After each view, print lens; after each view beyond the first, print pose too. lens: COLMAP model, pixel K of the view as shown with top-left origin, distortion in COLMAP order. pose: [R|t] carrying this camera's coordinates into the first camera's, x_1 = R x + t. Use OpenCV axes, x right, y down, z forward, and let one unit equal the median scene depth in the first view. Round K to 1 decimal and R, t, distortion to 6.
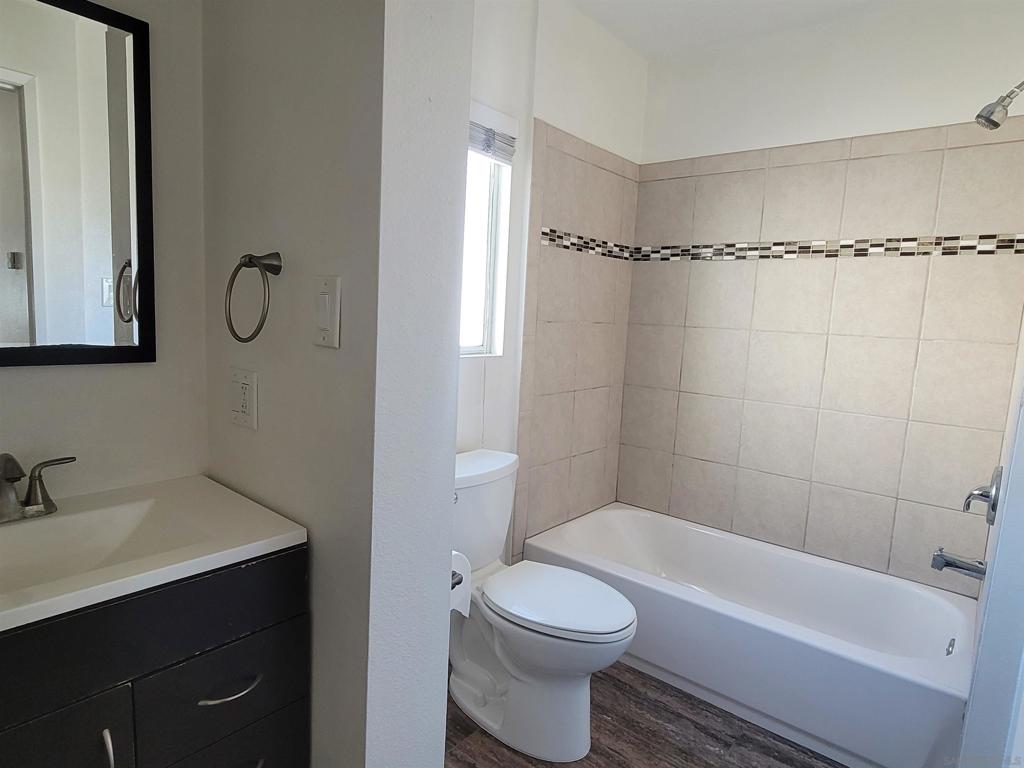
lens RADIAL K [[589.8, 0, 514.0], [0, 589.8, 388.1], [0, 0, 1]] dist [-0.008868, 0.000799]
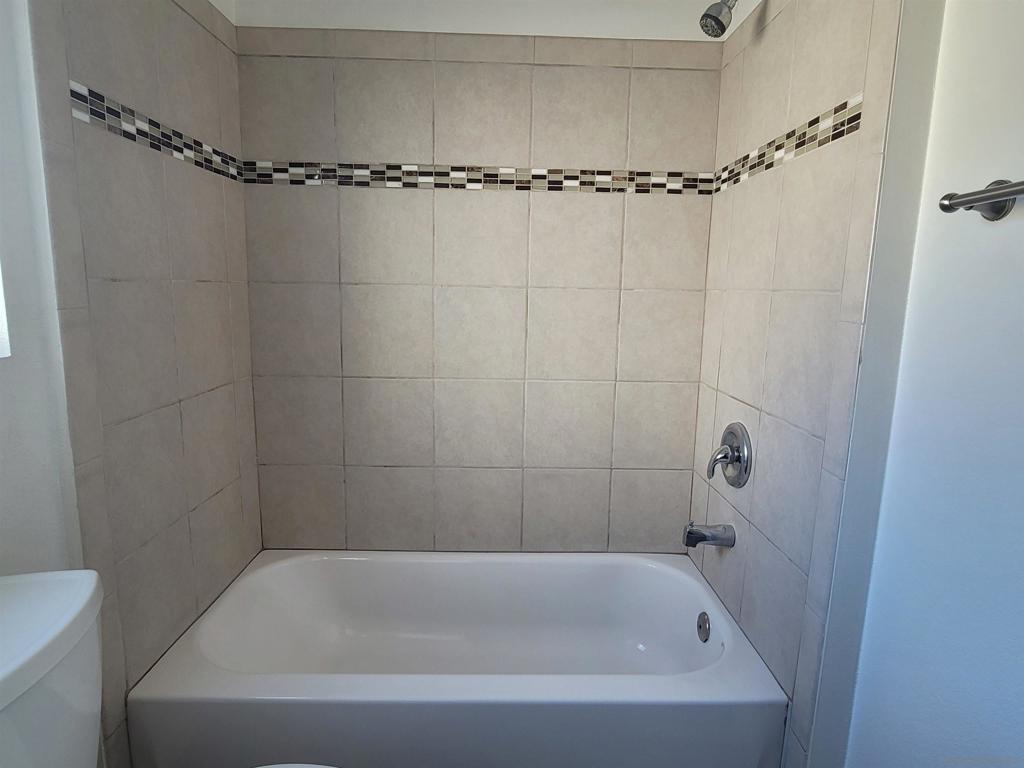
lens RADIAL K [[589.8, 0, 514.0], [0, 589.8, 388.1], [0, 0, 1]] dist [-0.008868, 0.000799]
pose [[0.756128, -0.139328, 0.639420, -0.017589], [0.098453, 0.990172, 0.099333, -0.035603], [-0.646975, -0.012156, 0.762414, 0.381537]]
